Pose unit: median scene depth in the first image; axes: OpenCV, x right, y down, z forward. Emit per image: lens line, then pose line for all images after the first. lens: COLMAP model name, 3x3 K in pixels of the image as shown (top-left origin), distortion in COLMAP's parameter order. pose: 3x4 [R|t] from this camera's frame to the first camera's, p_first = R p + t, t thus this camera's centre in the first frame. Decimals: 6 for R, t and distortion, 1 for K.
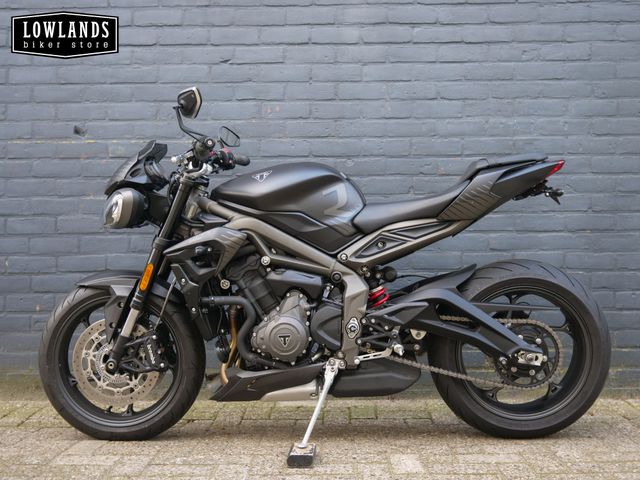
lens RADIAL K [[736.5, 0, 318.6], [0, 736.5, 245.1], [0, 0, 1]] dist [-0.002976, 0.000000]
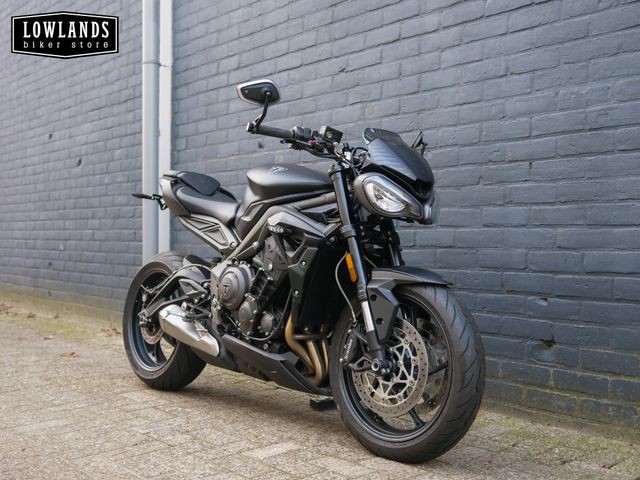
lens RADIAL K [[736.5, 0, 318.4], [0, 736.5, 239.5], [0, 0, 1]] dist [-0.002976, 0.000000]
pose [[0.669782, 0.011075, -0.742475, 0.835326], [-0.004550, 0.999931, 0.010811, -0.013583], [0.742544, -0.003863, 0.669786, 0.303839]]
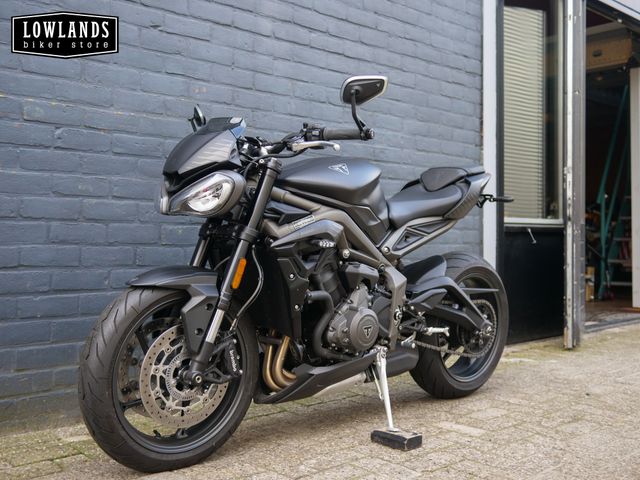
lens RADIAL K [[736.5, 0, 317.2], [0, 736.5, 237.6], [0, 0, 1]] dist [-0.002976, 0.000000]
pose [[0.711217, 0.010184, 0.702899, -0.761769], [-0.014596, 0.999893, 0.000282, -0.001017], [-0.702821, -0.010460, 0.711290, 0.297669]]
